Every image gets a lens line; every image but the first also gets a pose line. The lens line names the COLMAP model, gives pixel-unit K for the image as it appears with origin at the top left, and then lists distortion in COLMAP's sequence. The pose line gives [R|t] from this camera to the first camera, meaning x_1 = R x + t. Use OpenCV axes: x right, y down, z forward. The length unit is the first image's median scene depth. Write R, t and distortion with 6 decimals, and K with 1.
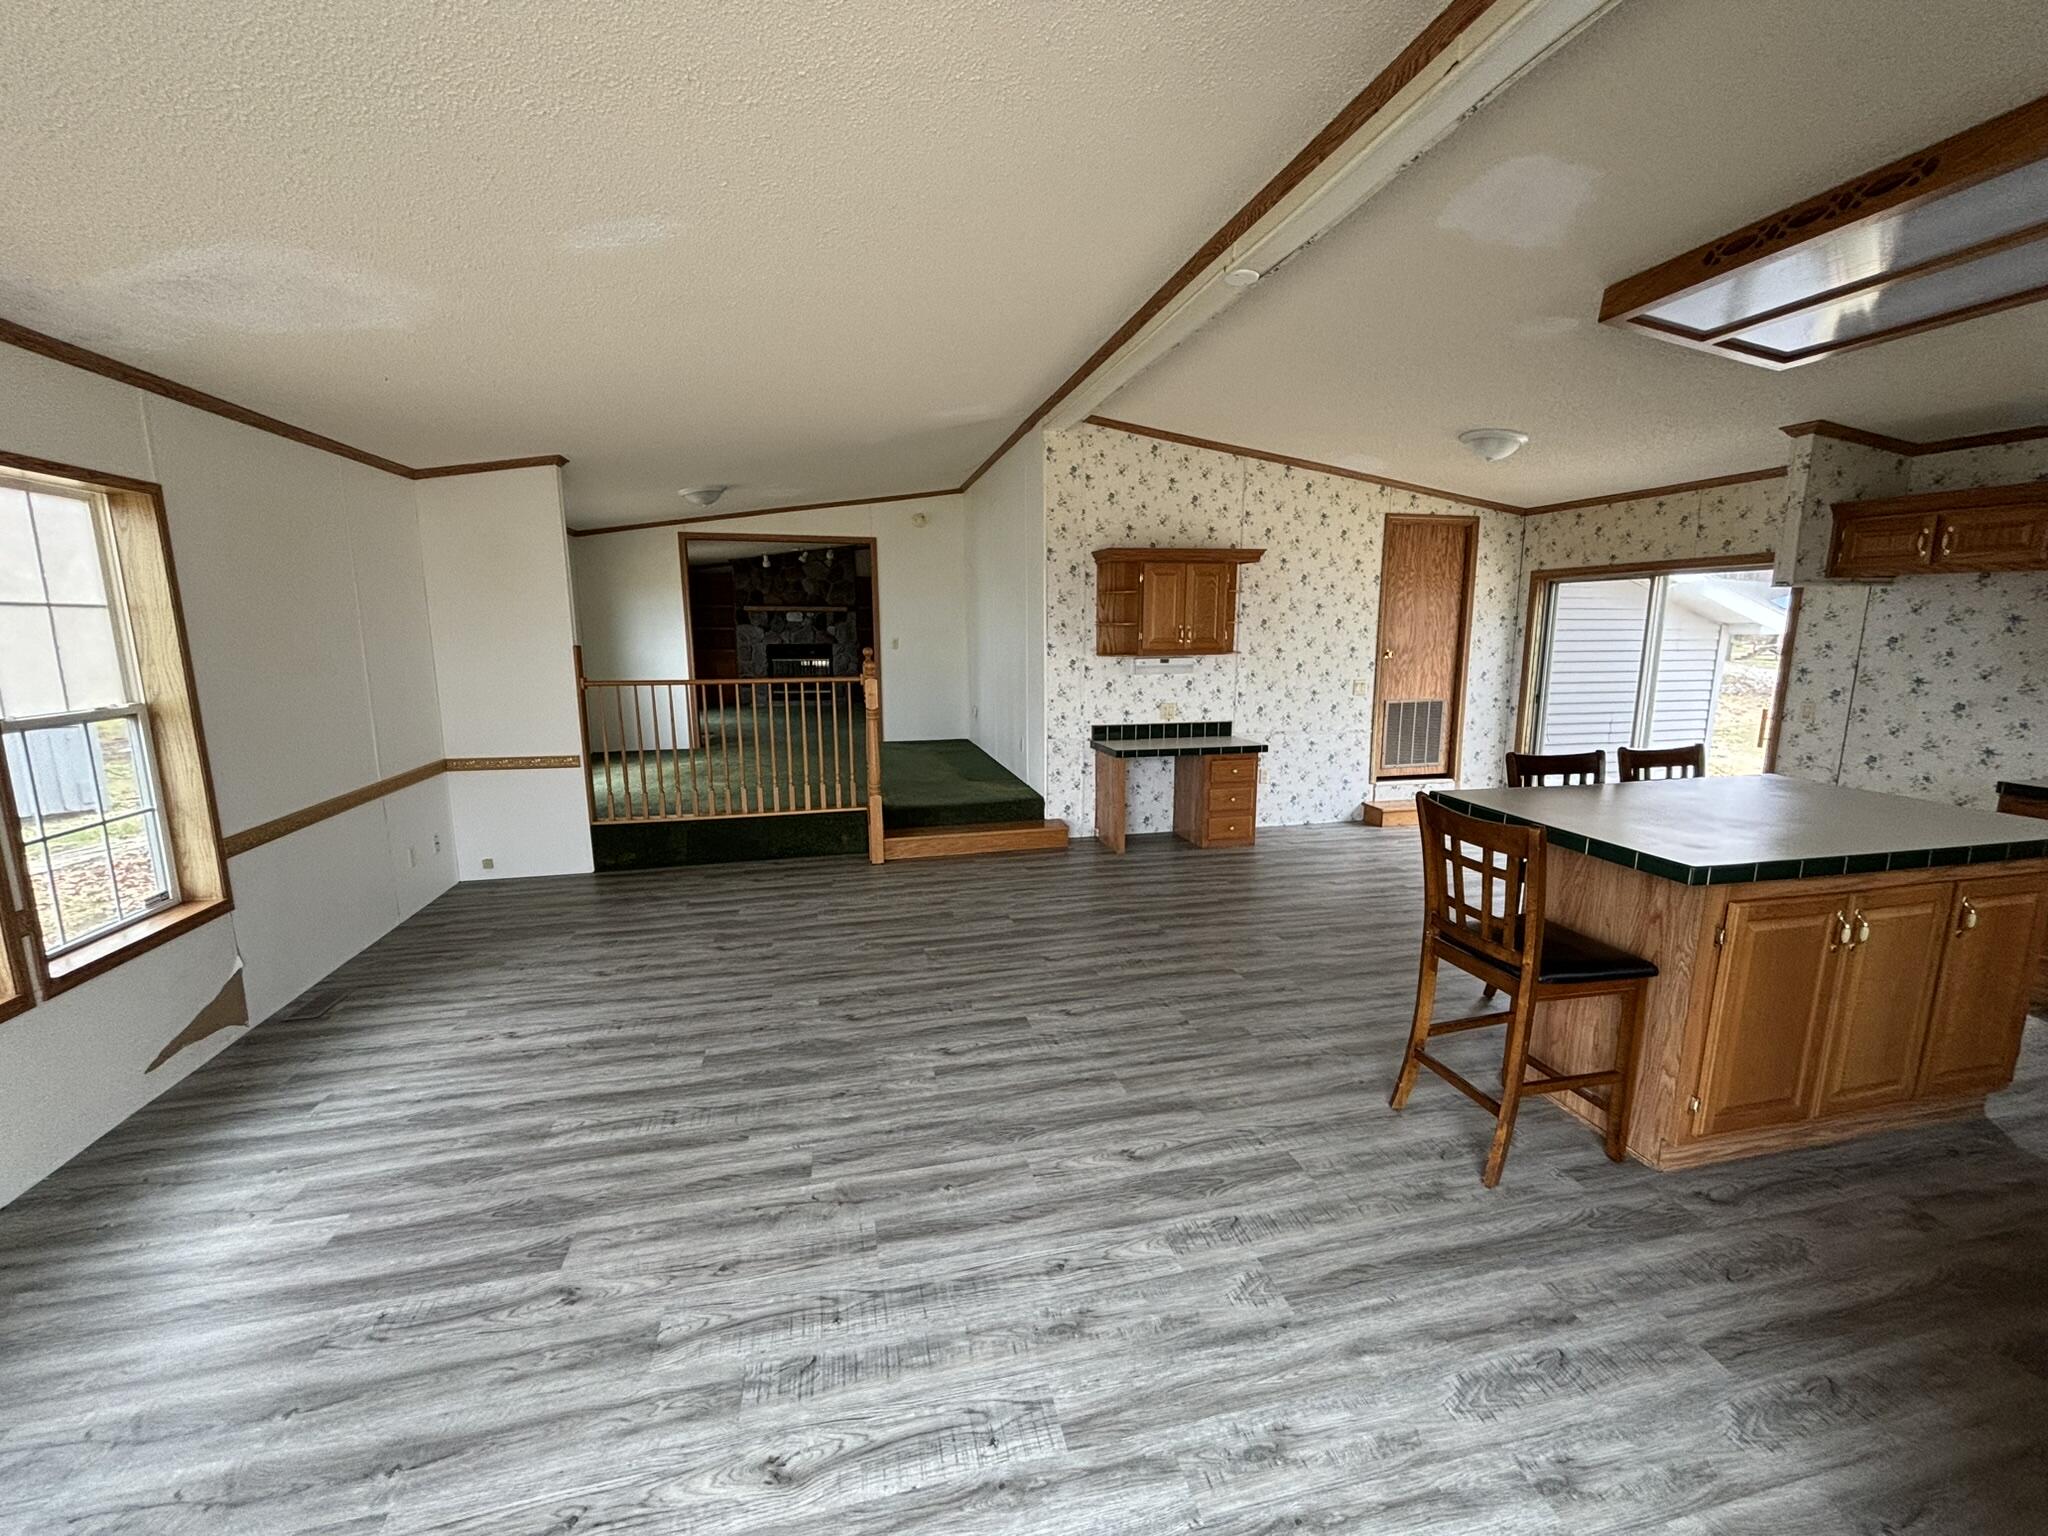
lens RADIAL K [[824.1, 0, 1031.8], [0, 824.1, 756.6], [0, 0, 1]] dist [0.008577, -0.000069]
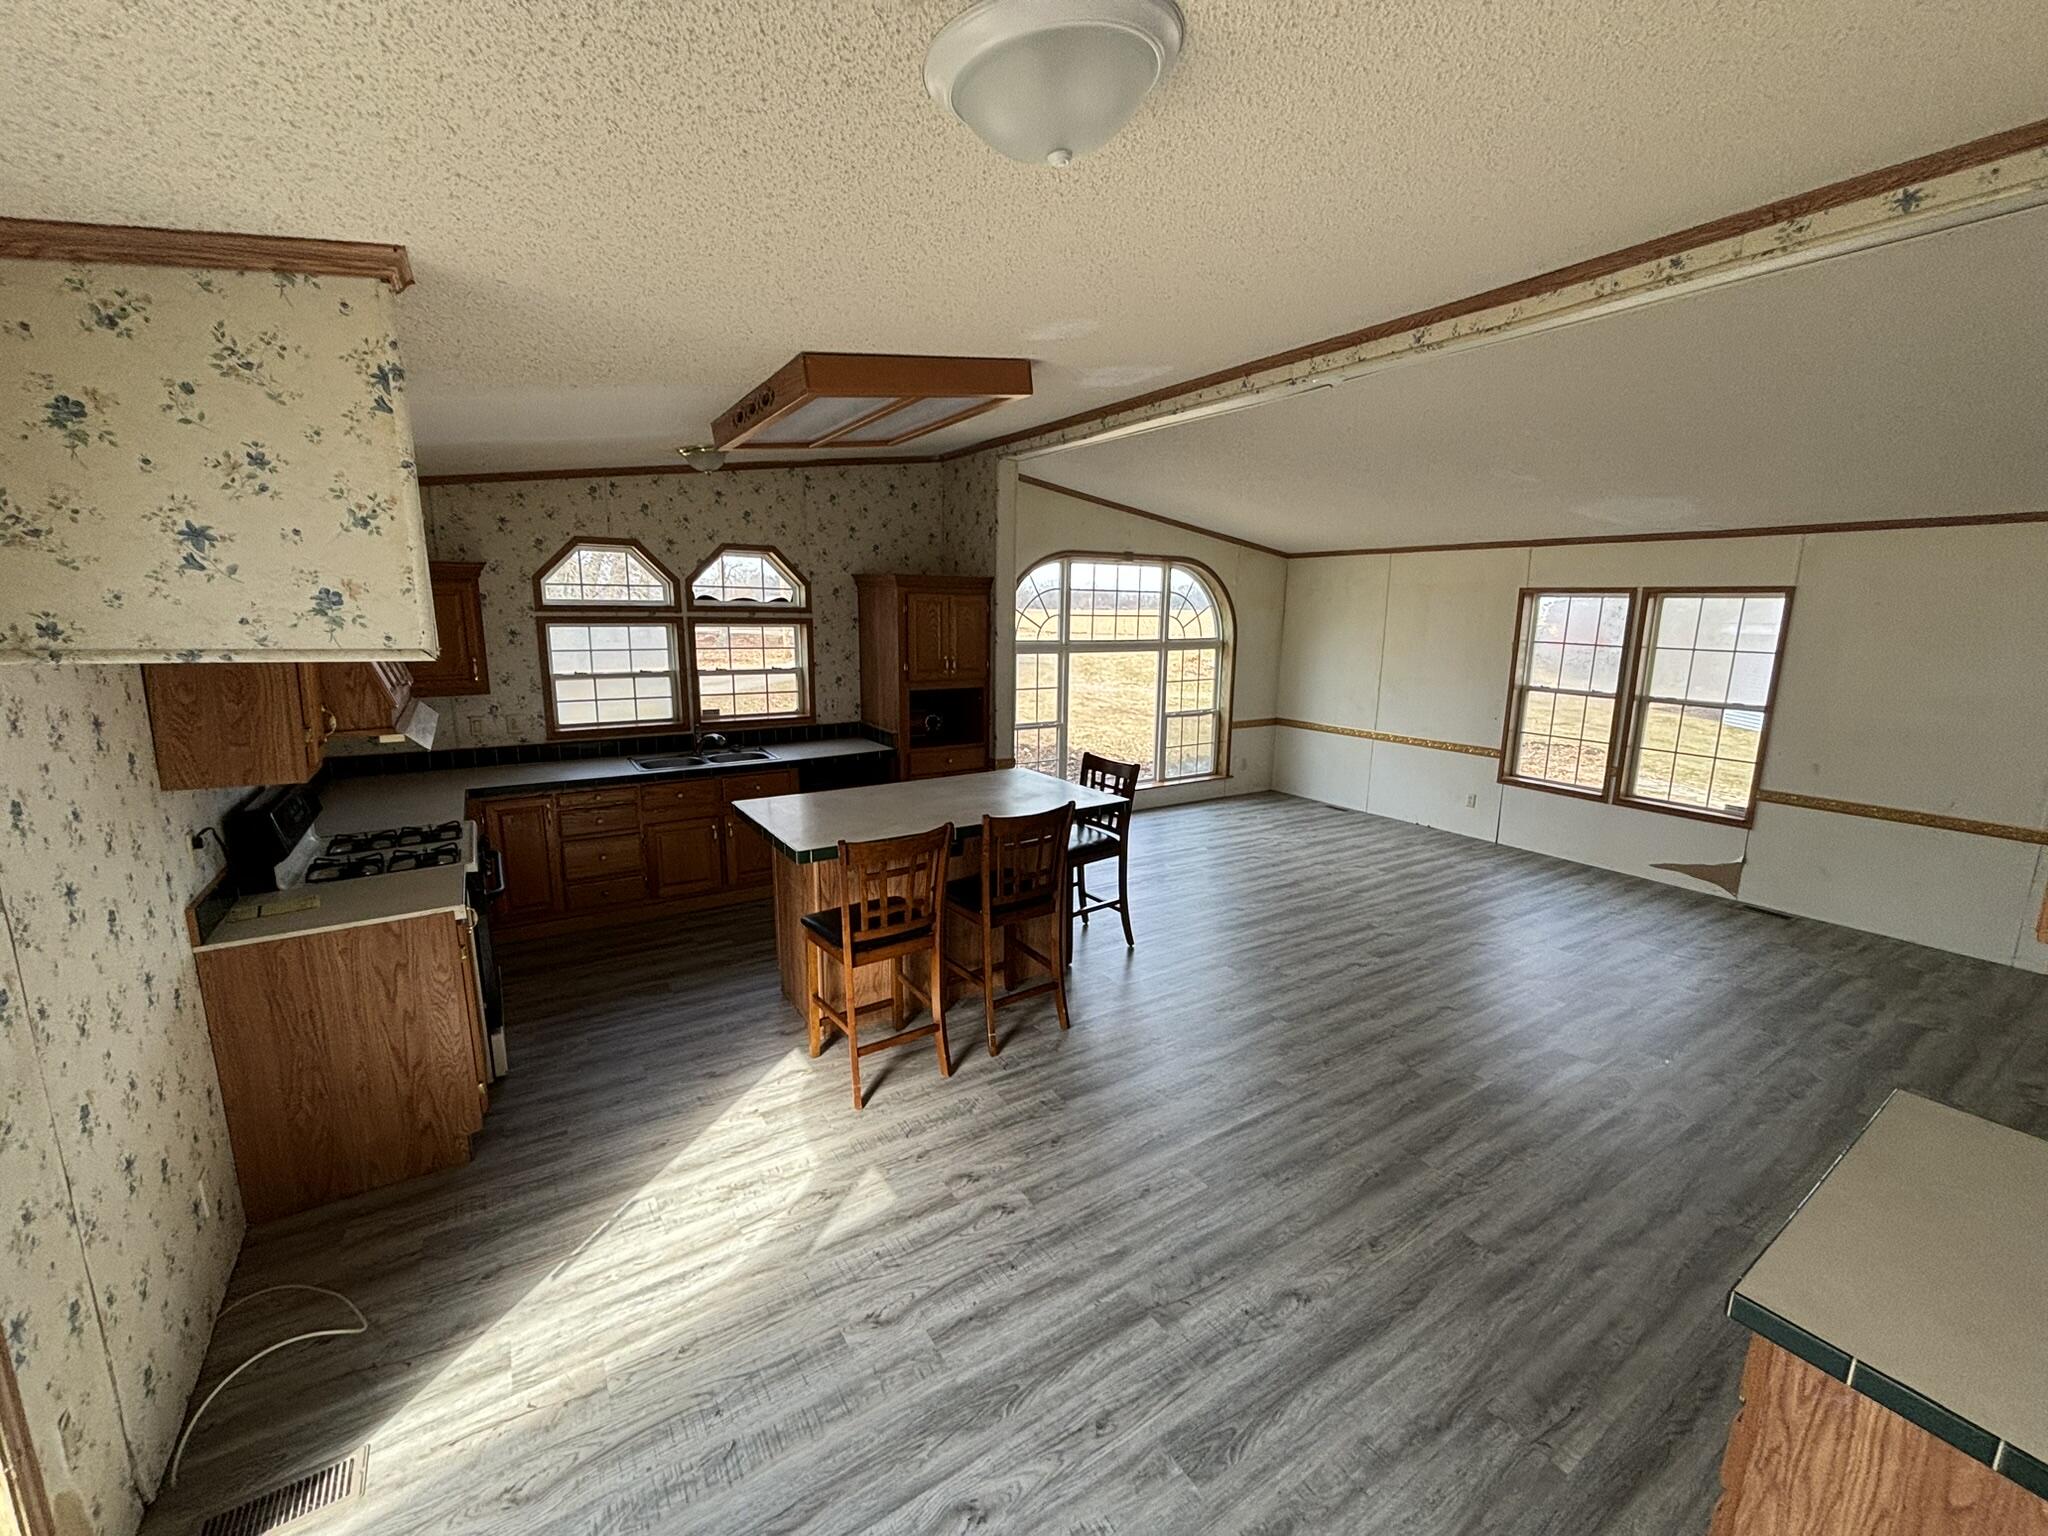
lens RADIAL K [[824.1, 0, 1016.9], [0, 824.1, 762.2], [0, 0, 1]] dist [0.008577, -0.000069]
pose [[-0.945818, 0.048423, -0.321066, 1.092569], [-0.066644, 0.938815, 0.337914, -0.454313], [0.317784, 0.341002, -0.884721, 2.123696]]
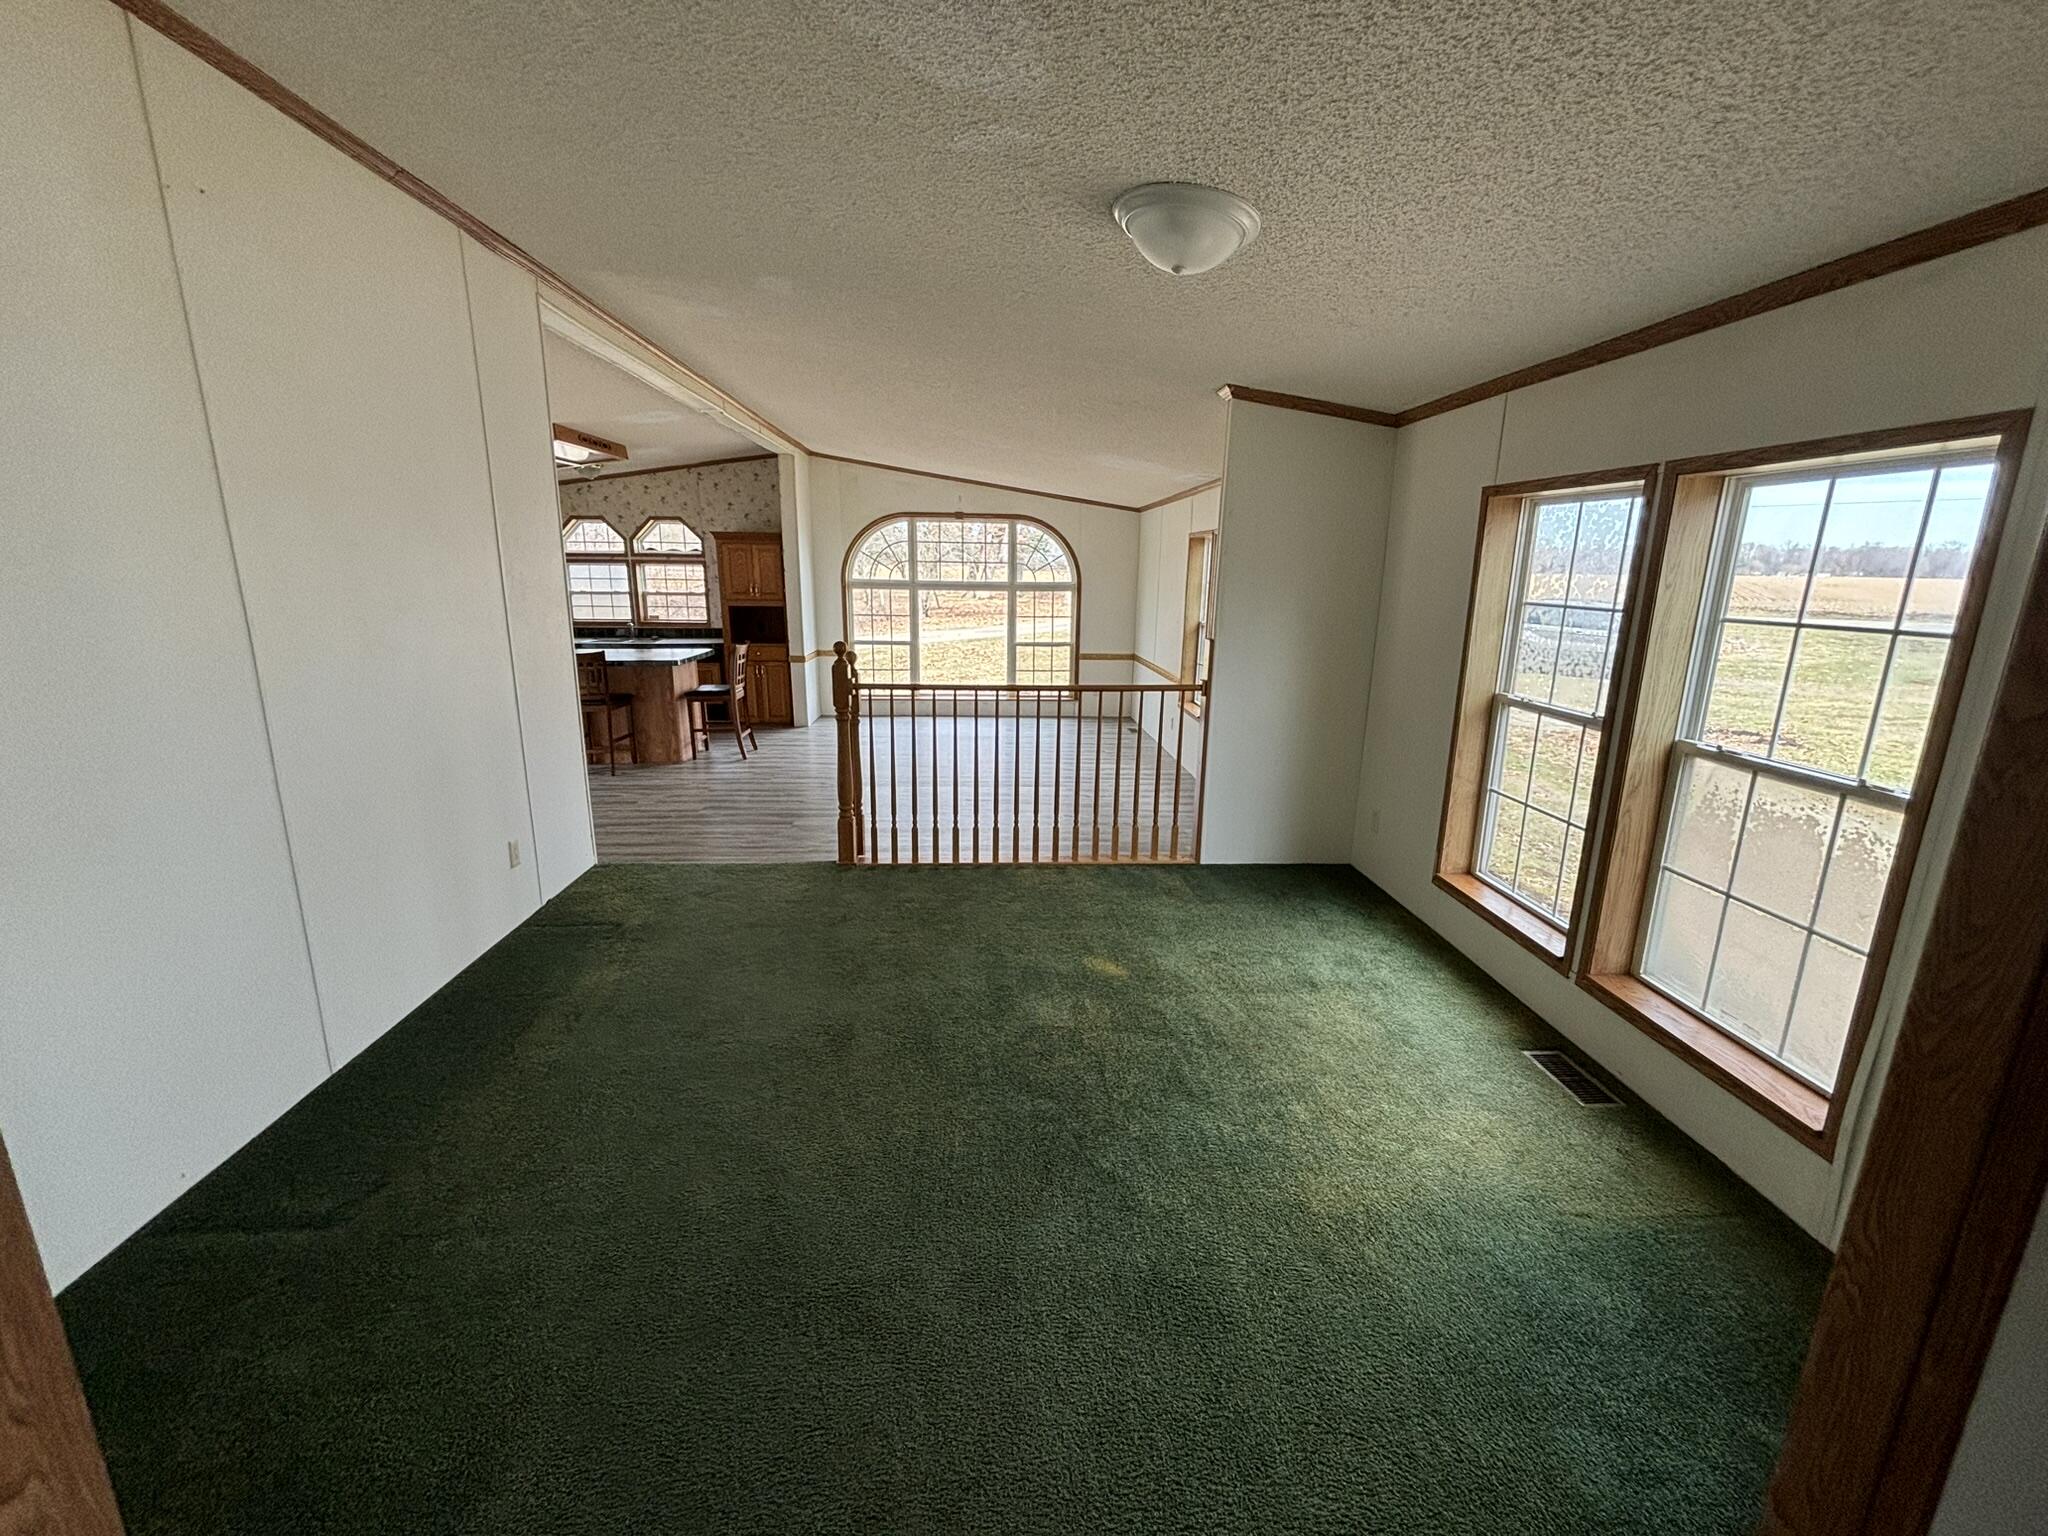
lens RADIAL K [[824.1, 0, 1021.2], [0, 824.1, 767.9], [0, 0, 1]] dist [0.008577, -0.000069]
pose [[-0.981555, -0.055846, 0.182842, -0.903479], [0.020508, 0.920109, 0.391125, -0.565954], [-0.190077, 0.387660, -0.901992, 3.052954]]
